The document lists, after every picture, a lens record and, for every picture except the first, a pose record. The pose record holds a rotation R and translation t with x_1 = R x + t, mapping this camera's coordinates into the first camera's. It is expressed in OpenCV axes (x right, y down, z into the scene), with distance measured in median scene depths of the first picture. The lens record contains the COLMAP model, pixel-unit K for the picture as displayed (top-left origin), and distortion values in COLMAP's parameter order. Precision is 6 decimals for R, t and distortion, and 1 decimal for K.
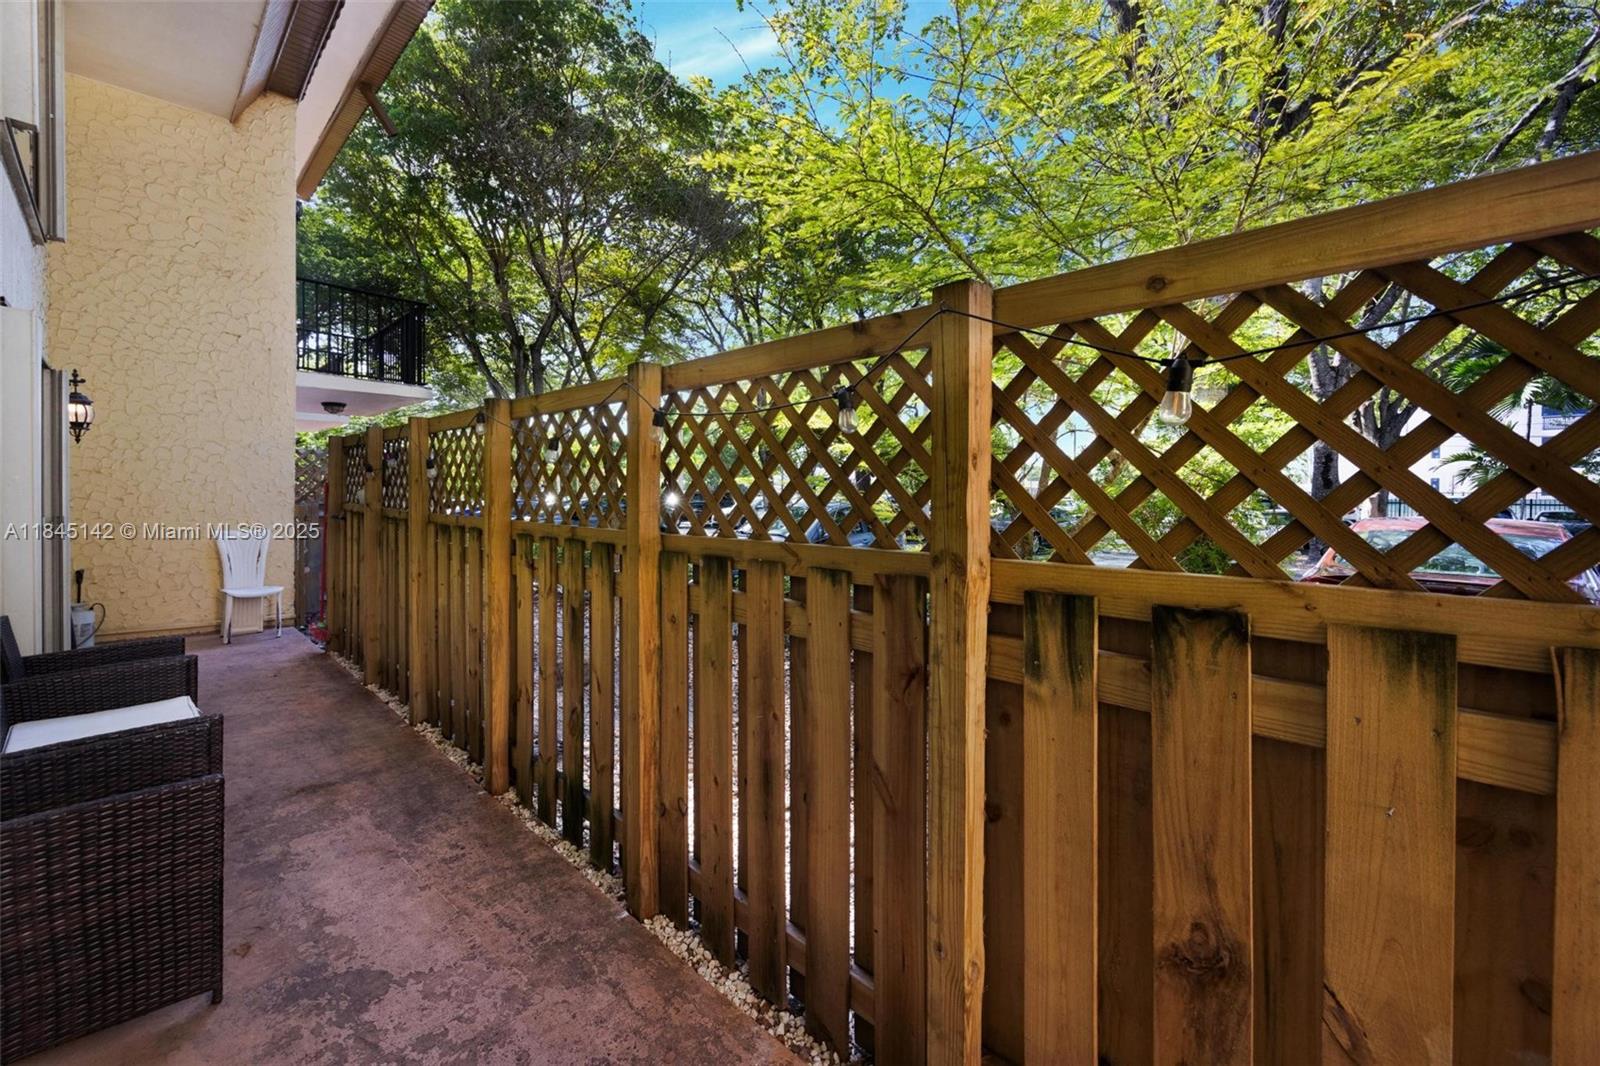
lens RADIAL K [[662.0, 0, 812.7], [0, 662.0, 499.7], [0, 0, 1]] dist [-0.009505, 0.000815]
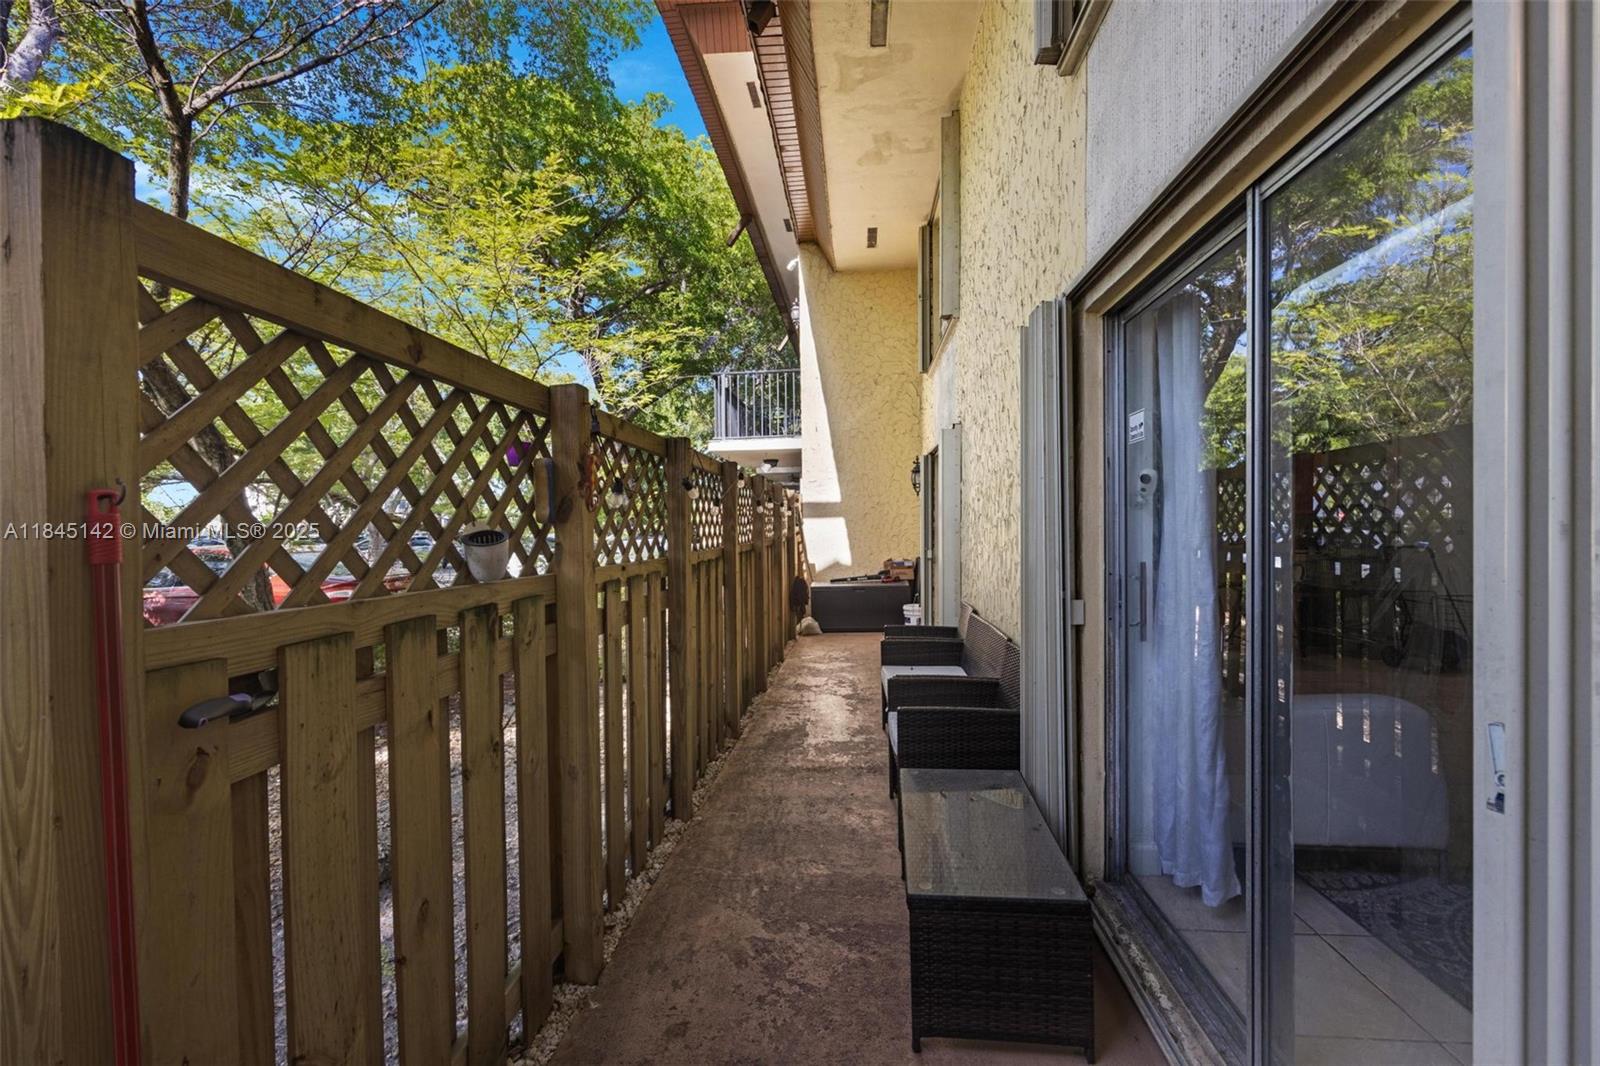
lens RADIAL K [[662.0, 0, 796.8], [0, 662.0, 530.1], [0, 0, 1]] dist [-0.009505, 0.000815]
pose [[-0.615791, -0.015078, 0.787765, -1.940531], [0.007654, 0.999655, 0.025117, -0.047787], [-0.787872, 0.021496, -0.615463, 2.035106]]
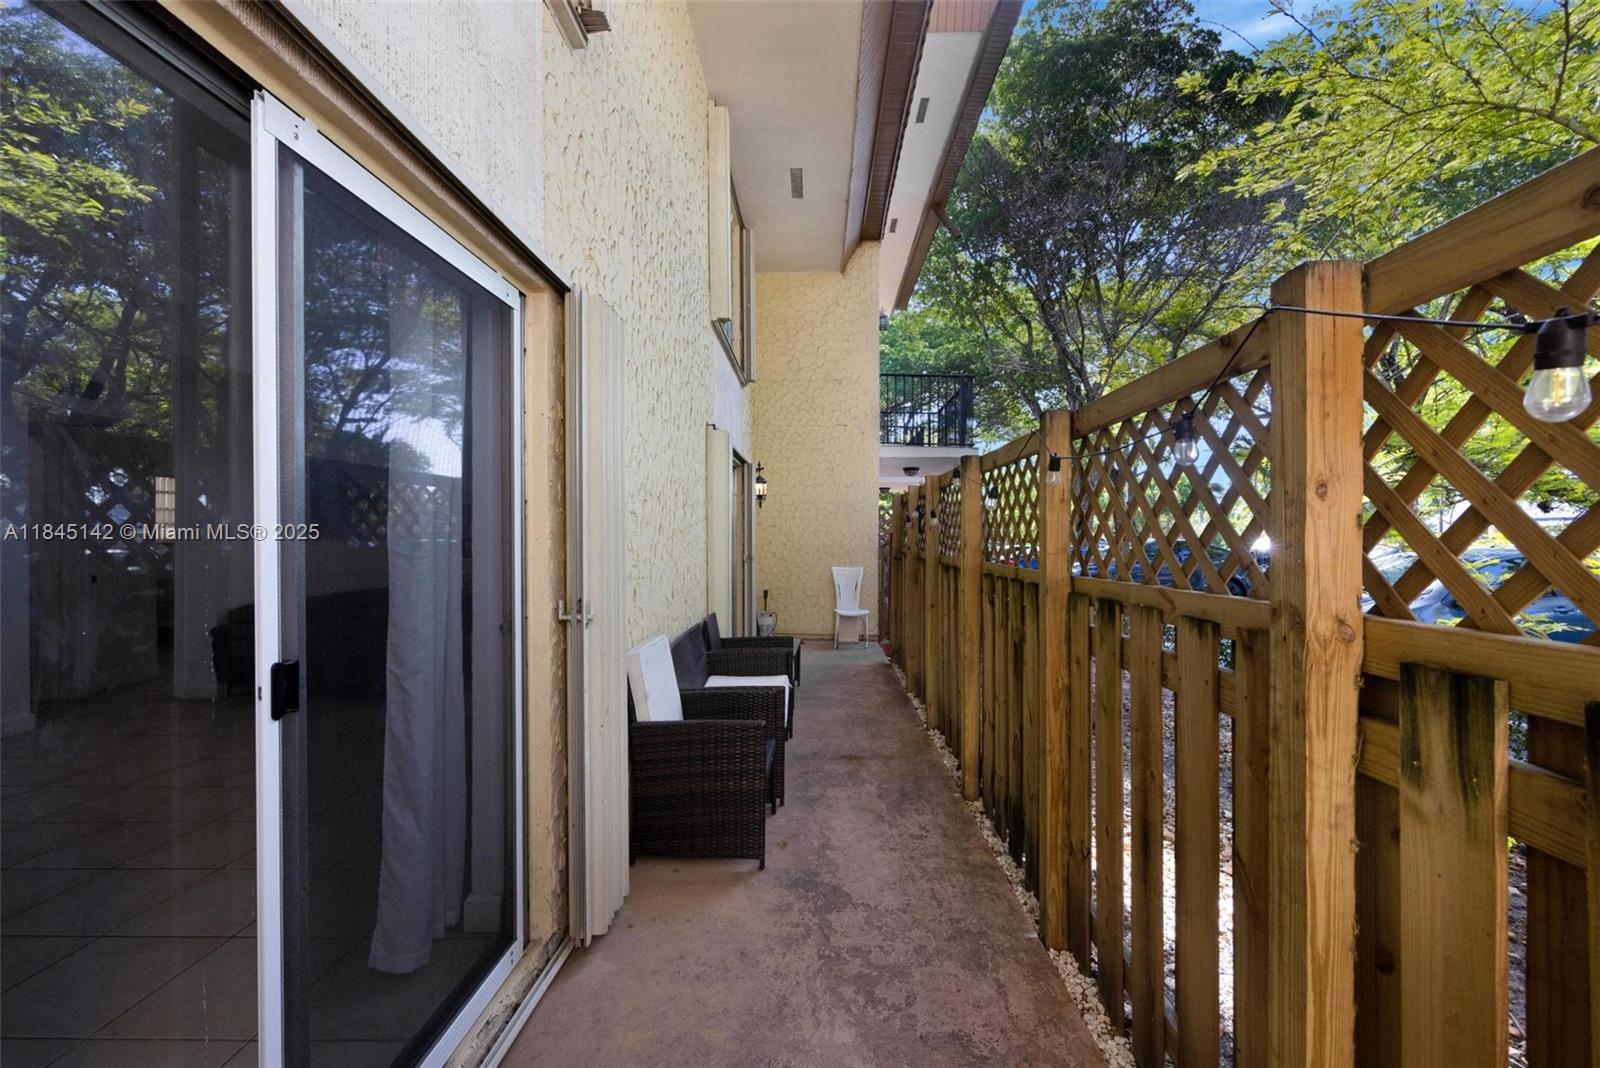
lens RADIAL K [[662.0, 0, 811.1], [0, 662.0, 534.9], [0, 0, 1]] dist [-0.009505, 0.000815]
pose [[0.682972, -0.009918, -0.730377, 0.204473], [-0.002408, 0.999872, -0.015829, 0.004470], [0.730441, 0.012570, 0.682861, 0.009056]]
